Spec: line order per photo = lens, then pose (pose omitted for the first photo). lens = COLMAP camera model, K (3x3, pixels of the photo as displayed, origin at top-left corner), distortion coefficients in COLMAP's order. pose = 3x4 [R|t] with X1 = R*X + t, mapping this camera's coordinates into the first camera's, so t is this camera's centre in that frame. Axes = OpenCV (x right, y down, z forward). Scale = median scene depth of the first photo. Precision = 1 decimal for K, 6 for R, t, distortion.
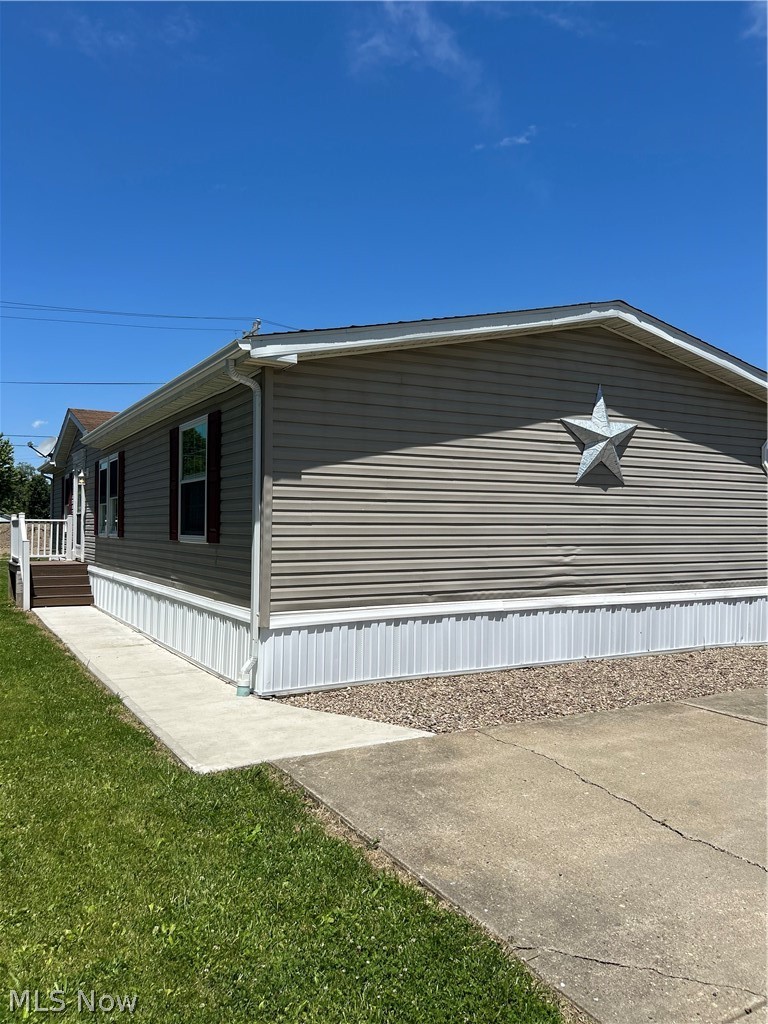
lens RADIAL K [[783.8, 0, 384.0], [0, 783.8, 512.0], [0, 0, 1]] dist [0.129387, -0.449825]
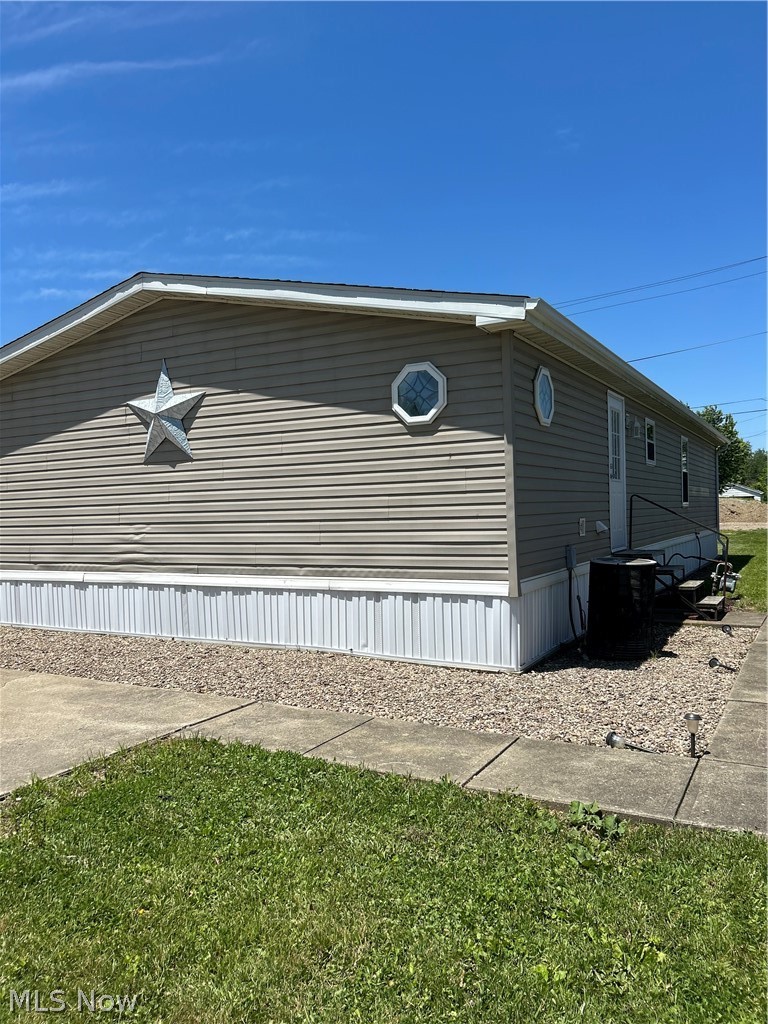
lens RADIAL K [[783.8, 0, 384.0], [0, 783.8, 512.0], [0, 0, 1]] dist [0.129387, -0.449825]
pose [[0.523298, -0.007163, -0.852120, 1.257523], [0.049352, 0.998541, 0.021914, 0.019328], [0.850720, -0.053522, 0.522888, 0.718857]]
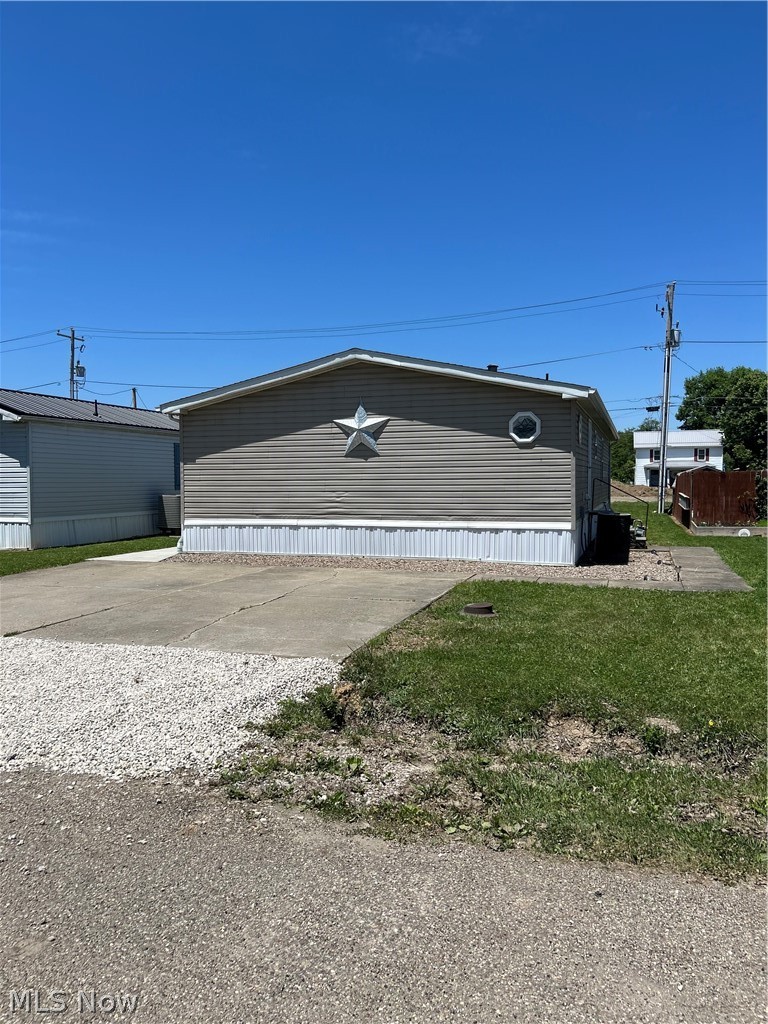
lens RADIAL K [[783.8, 0, 384.0], [0, 783.8, 512.0], [0, 0, 1]] dist [0.129387, -0.449825]
pose [[0.669637, 0.032832, -0.741963, 1.585478], [0.028677, 0.997134, 0.070005, -0.032057], [0.742135, -0.068155, 0.666776, -0.108047]]
